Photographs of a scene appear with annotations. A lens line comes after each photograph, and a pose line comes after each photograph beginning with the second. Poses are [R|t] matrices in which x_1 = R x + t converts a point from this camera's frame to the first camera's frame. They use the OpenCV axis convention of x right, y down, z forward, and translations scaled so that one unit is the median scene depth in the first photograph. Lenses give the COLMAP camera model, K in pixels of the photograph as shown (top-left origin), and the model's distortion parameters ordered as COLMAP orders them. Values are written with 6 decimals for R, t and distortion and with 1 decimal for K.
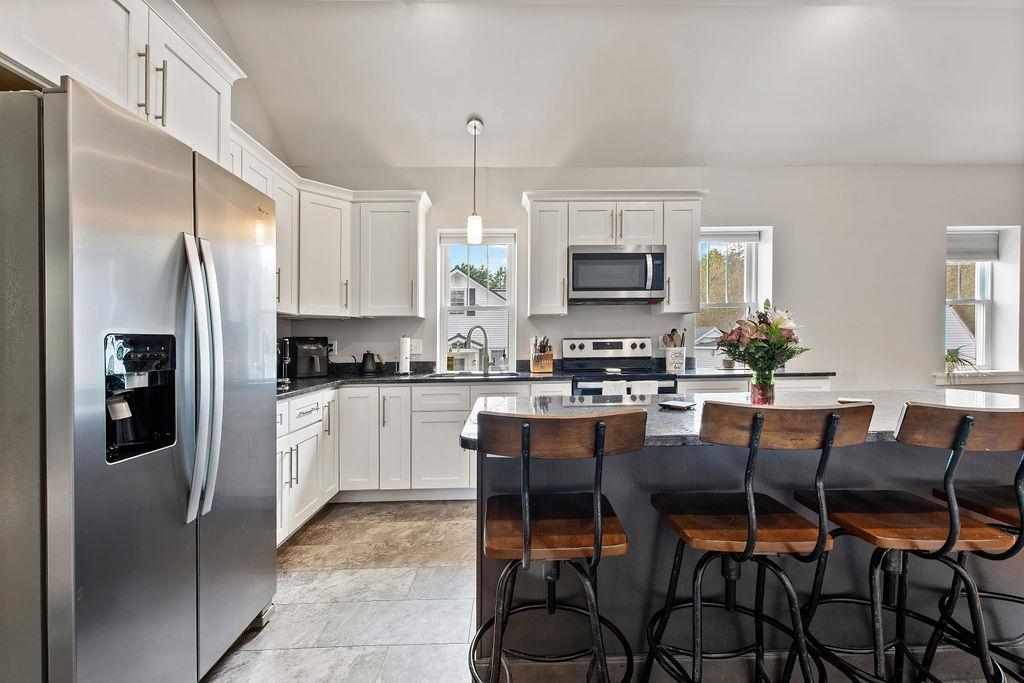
lens RADIAL K [[461.3, 0, 525.0], [0, 461.3, 318.8], [0, 0, 1]] dist [0.009645, -0.002857]
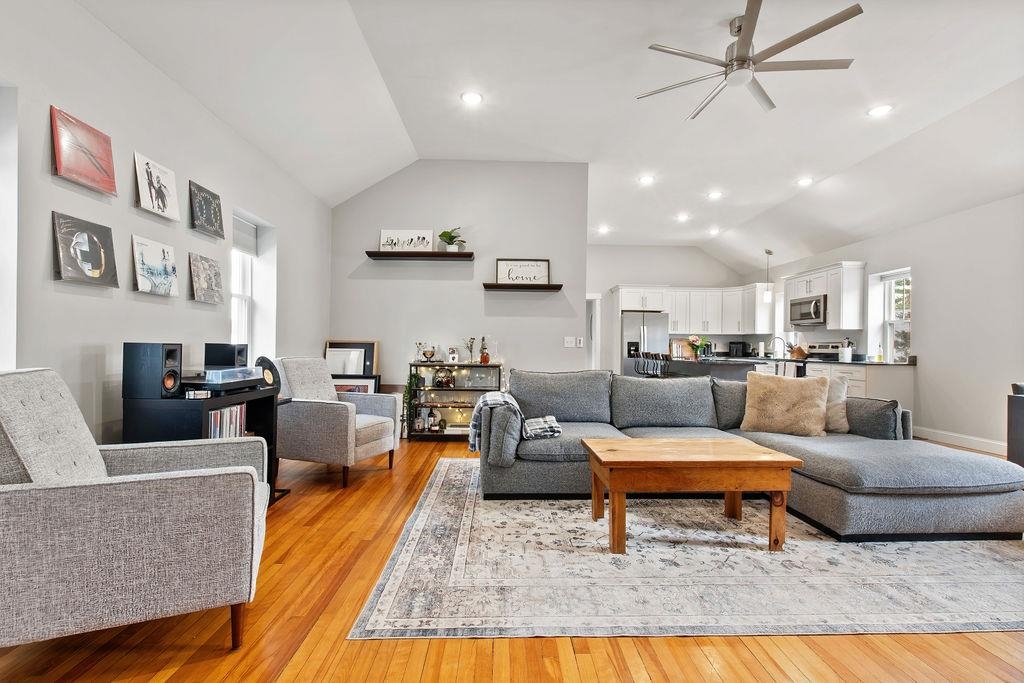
lens RADIAL K [[461.3, 0, 515.0], [0, 461.3, 350.0], [0, 0, 1]] dist [0.009645, -0.002857]
pose [[-0.011687, 0.017090, -0.999786, 2.189540], [0.041787, 0.998989, 0.016588, -0.013861], [0.999058, -0.041584, -0.012389, -0.251203]]
